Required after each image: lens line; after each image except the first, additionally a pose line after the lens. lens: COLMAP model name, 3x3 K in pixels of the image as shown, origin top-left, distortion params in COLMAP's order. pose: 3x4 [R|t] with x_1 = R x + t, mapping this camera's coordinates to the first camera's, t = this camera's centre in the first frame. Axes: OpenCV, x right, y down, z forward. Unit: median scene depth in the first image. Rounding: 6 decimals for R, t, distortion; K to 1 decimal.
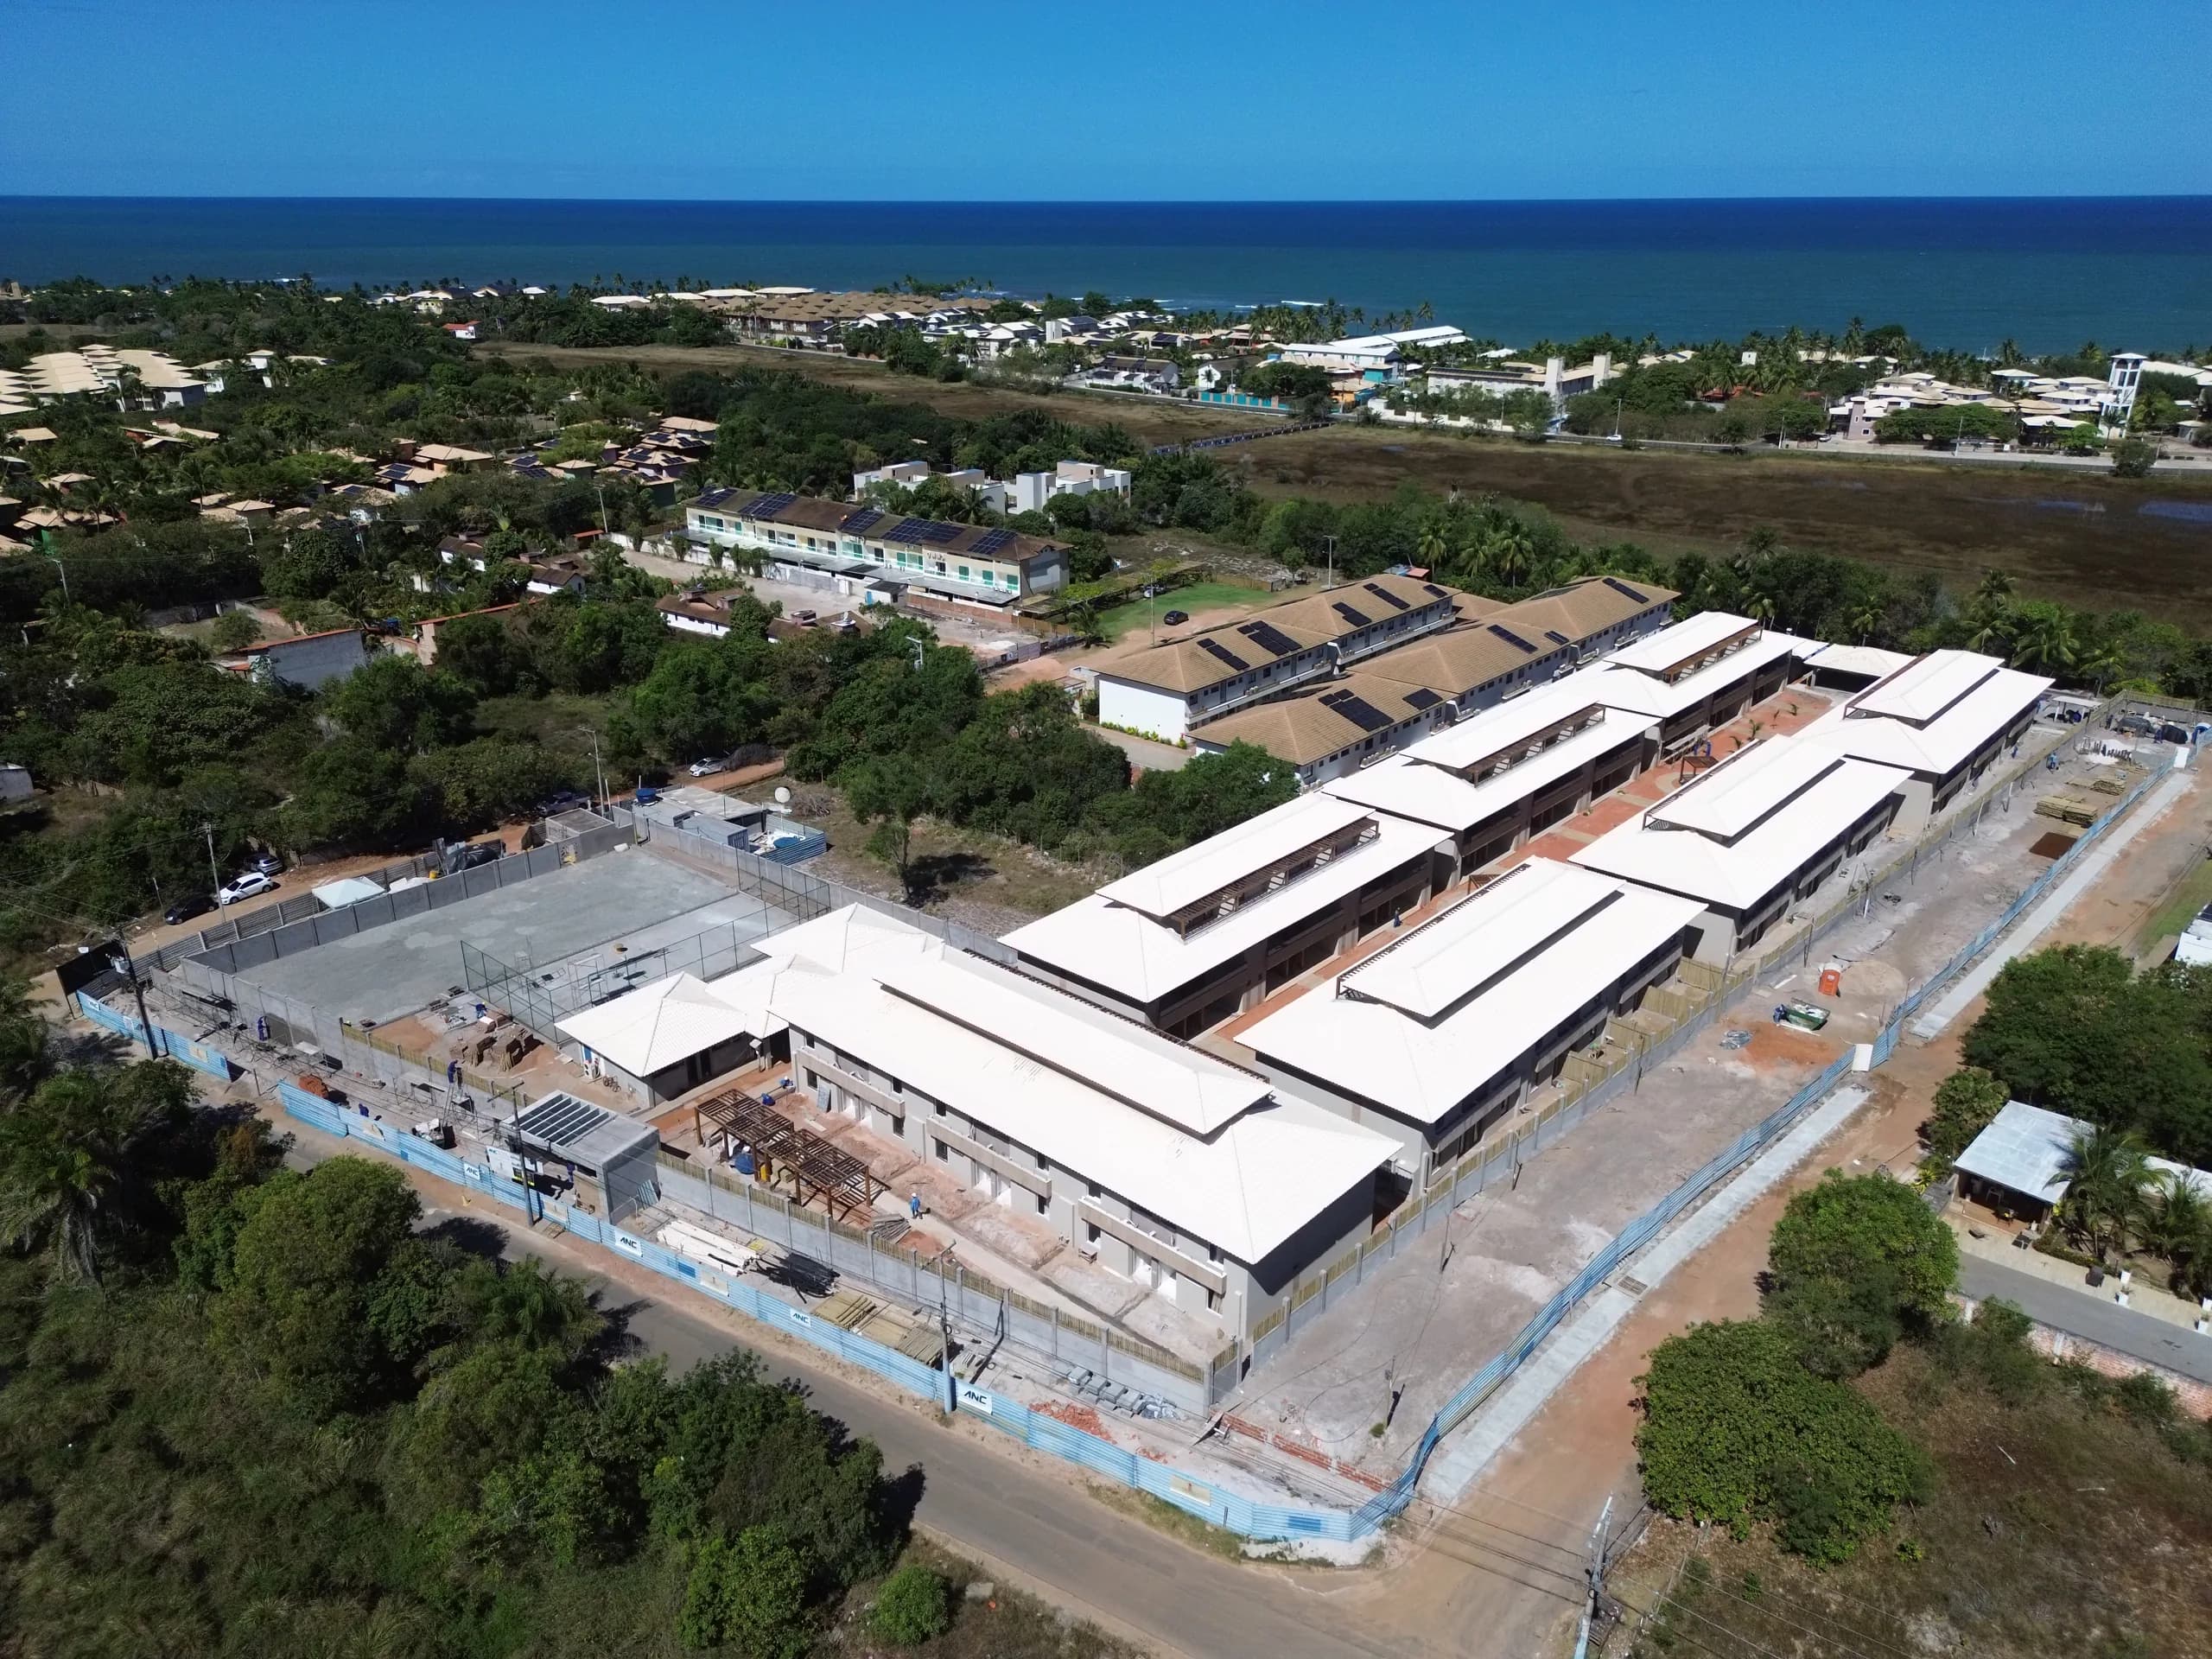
lens RADIAL K [[1559.3, 0, 1106.0], [0, 1559.3, 829.5], [0, 0, 1]] dist [0.061287, -0.055439]
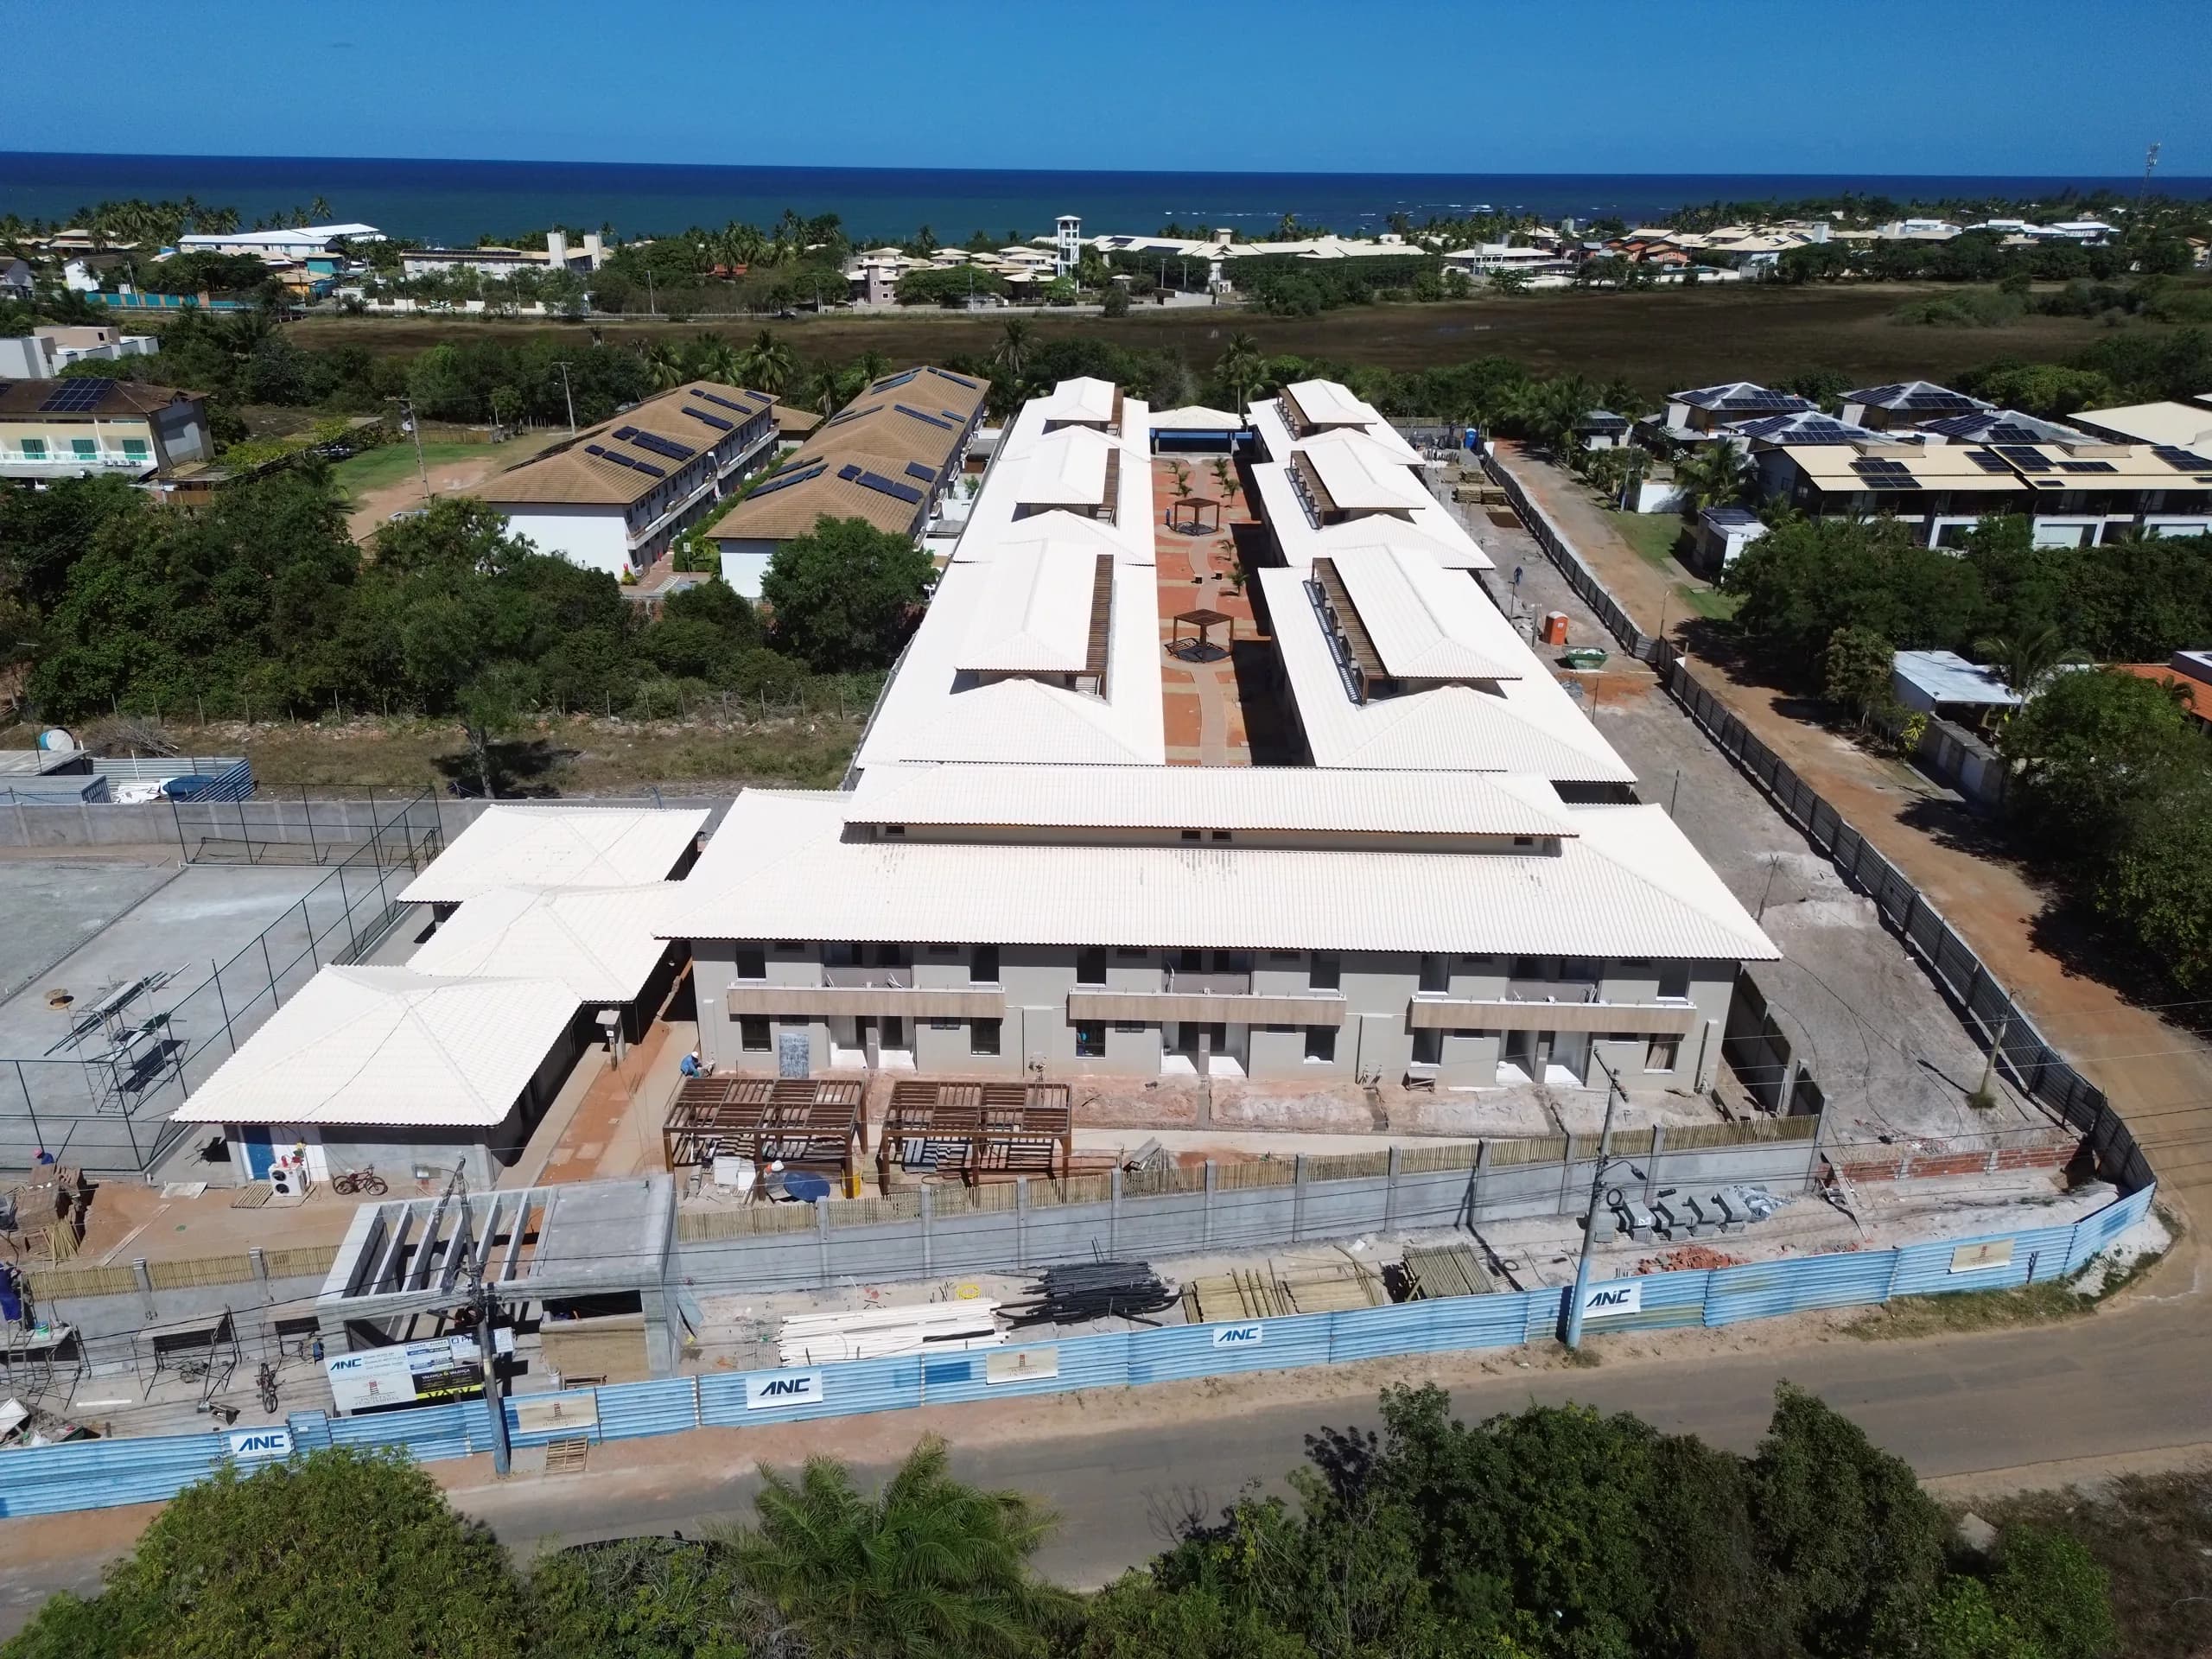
lens RADIAL K [[1559.3, 0, 1106.0], [0, 1559.3, 829.5], [0, 0, 1]] dist [0.061287, -0.055439]
pose [[0.759870, -0.246407, 0.601566, -0.124591], [0.235425, 0.966872, 0.098662, 0.019123], [-0.605948, 0.066653, 0.792707, 0.143507]]
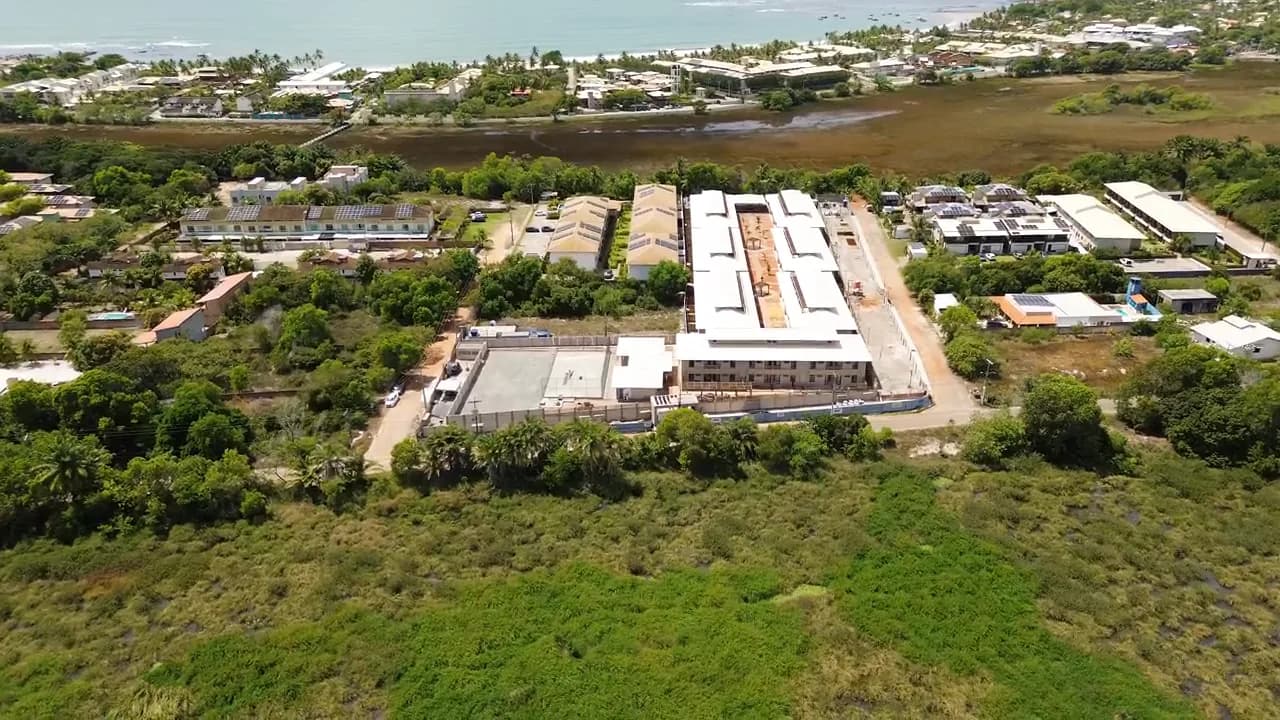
lens RADIAL K [[943.4, 0, 640.0], [0, 943.4, 360.0], [0, 0, 1]] dist [0.077881, -0.089358]
pose [[0.772061, -0.263650, 0.578282, -0.411657], [0.247457, 0.962796, 0.108578, -0.032656], [-0.585394, 0.059271, 0.808580, -0.146188]]
